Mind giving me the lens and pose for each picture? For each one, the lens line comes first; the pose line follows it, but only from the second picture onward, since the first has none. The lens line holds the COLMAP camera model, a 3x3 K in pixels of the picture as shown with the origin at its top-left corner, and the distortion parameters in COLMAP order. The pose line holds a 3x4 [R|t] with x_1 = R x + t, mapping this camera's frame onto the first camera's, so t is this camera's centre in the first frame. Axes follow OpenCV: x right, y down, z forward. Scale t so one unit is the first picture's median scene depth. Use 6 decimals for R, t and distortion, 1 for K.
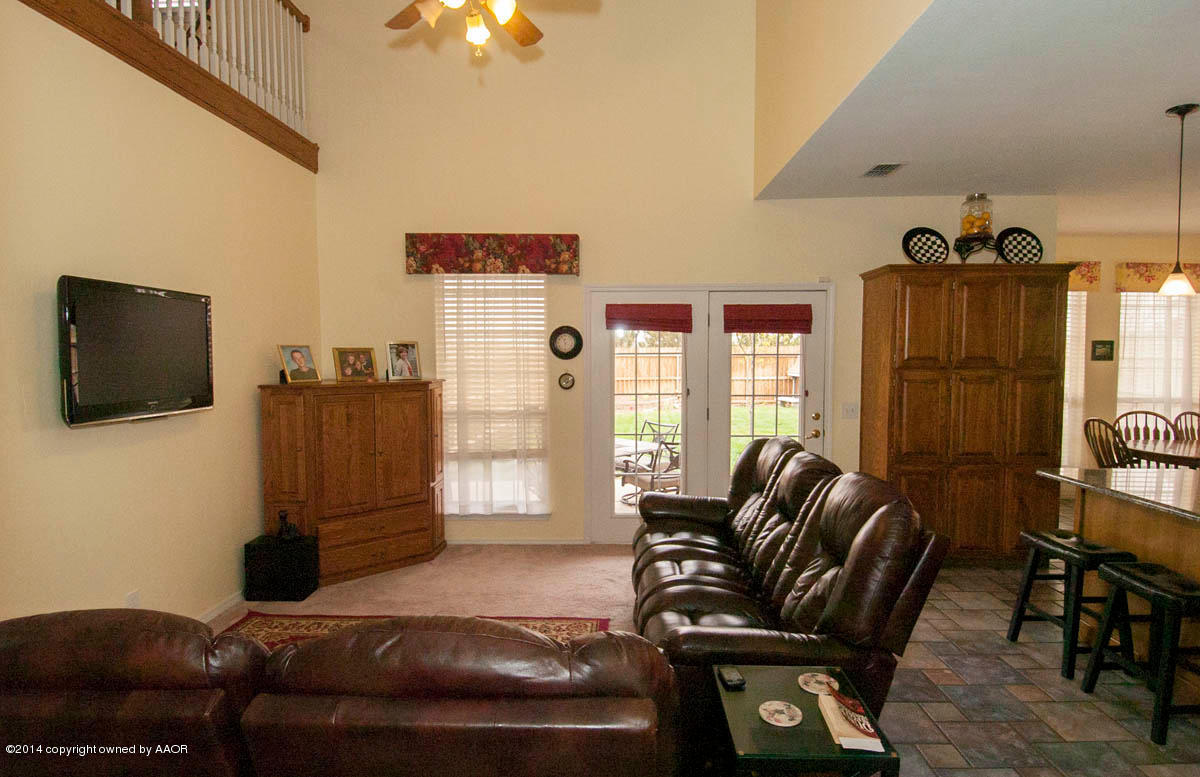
lens RADIAL K [[640.9, 0, 603.5], [0, 640.9, 393.3], [0, 0, 1]] dist [0.004792, 0.000284]
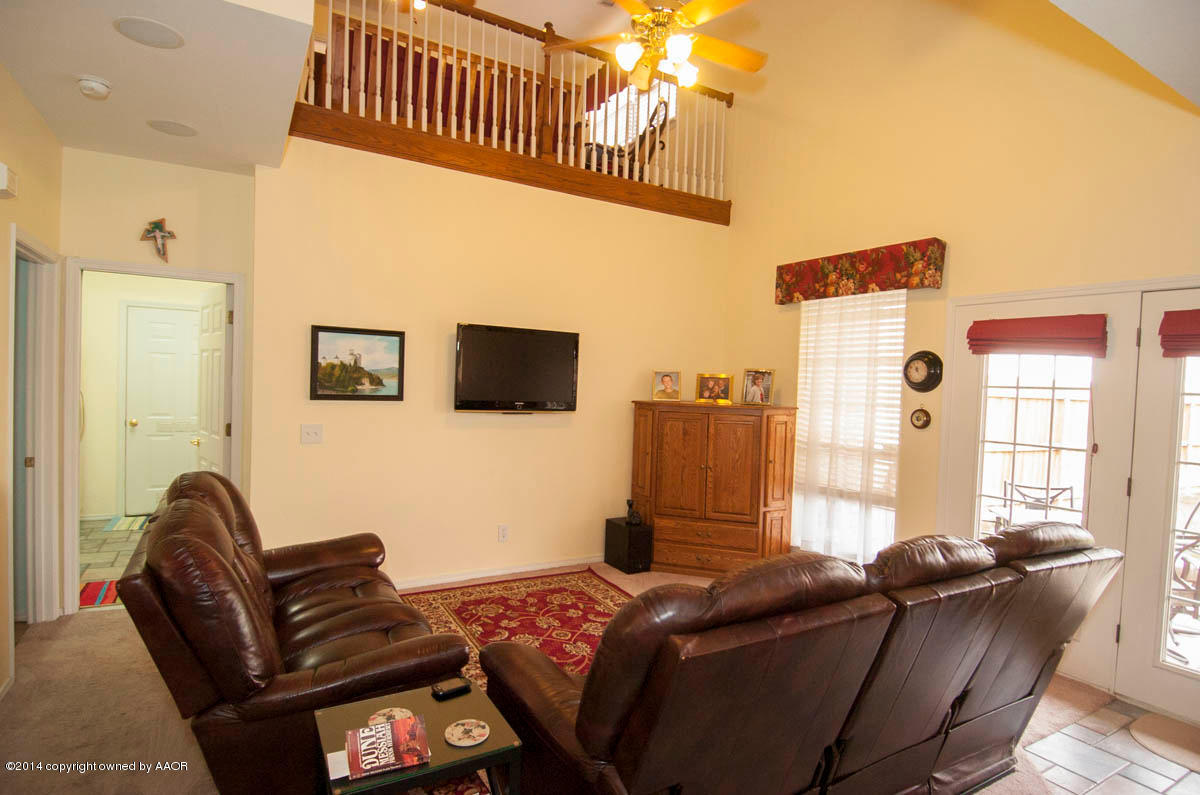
lens RADIAL K [[619.4, 0, 600.2], [0, 619.4, 395.0], [0, 0, 1]] dist [0.002336, -0.000532]
pose [[0.507125, 0.037881, -0.861040, 0.424480], [-0.085376, 0.996328, -0.006451, -0.008625], [0.857633, 0.076784, 0.508497, 0.254760]]
